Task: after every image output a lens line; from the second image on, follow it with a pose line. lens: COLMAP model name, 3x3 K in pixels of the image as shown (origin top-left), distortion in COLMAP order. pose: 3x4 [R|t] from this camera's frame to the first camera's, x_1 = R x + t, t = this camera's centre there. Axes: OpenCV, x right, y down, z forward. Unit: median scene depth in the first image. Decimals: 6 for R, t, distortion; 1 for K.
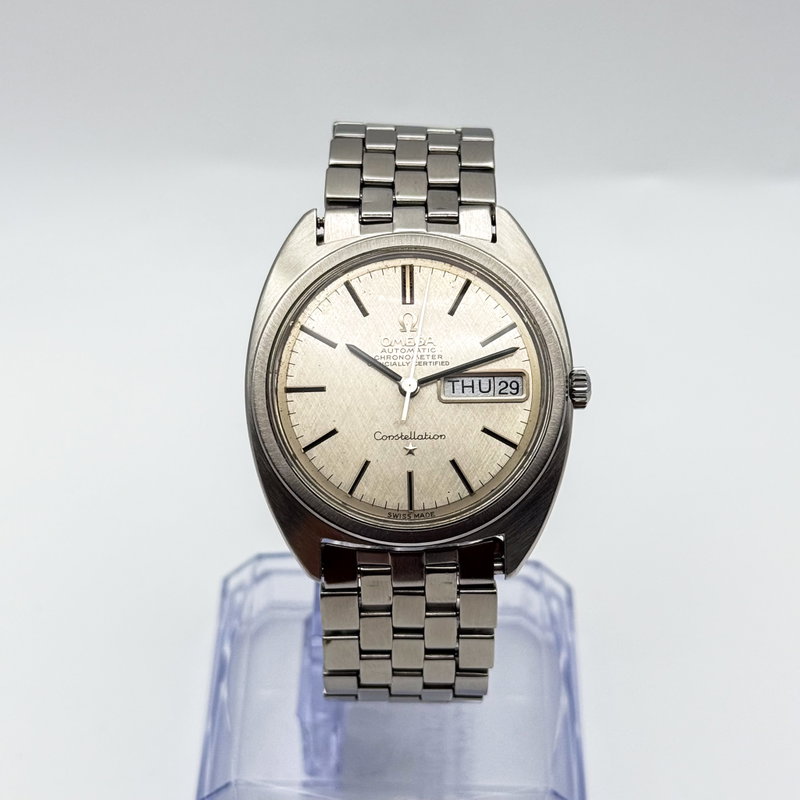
lens RADIAL K [[1772.7, 0, 399.5], [0, 1772.7, 399.0], [0, 0, 1]] dist [0.011401, 0.000000]
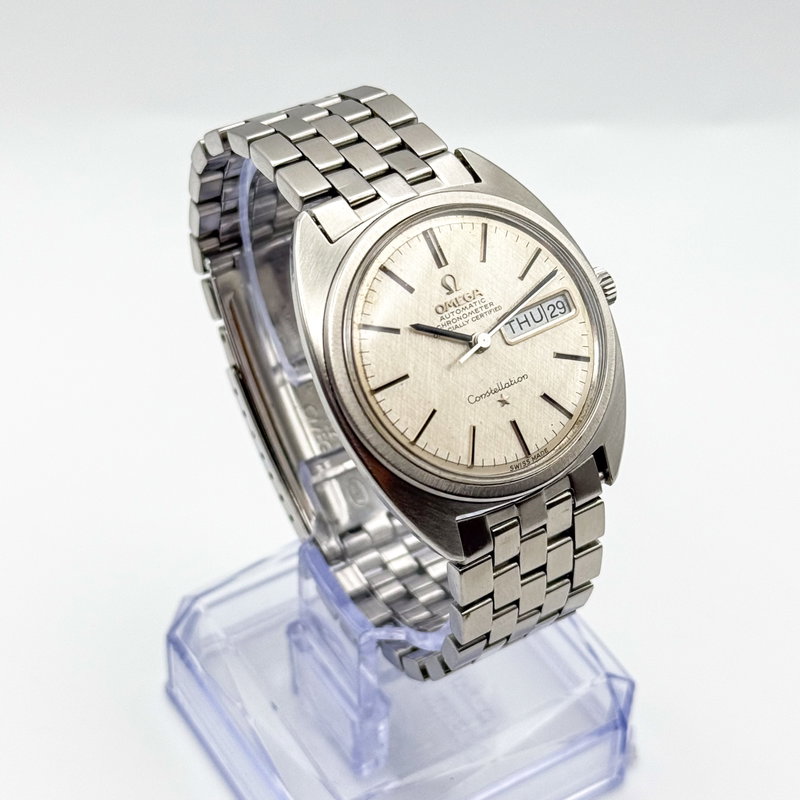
lens RADIAL K [[1772.7, 0, 400.3], [0, 1772.7, 400.1], [0, 0, 1]] dist [0.011401, 0.000000]
pose [[0.851198, -0.370830, 0.371413, -0.405242], [0.358732, 0.927625, 0.104035, -0.094335], [-0.383111, 0.044684, 0.922621, 0.092509]]
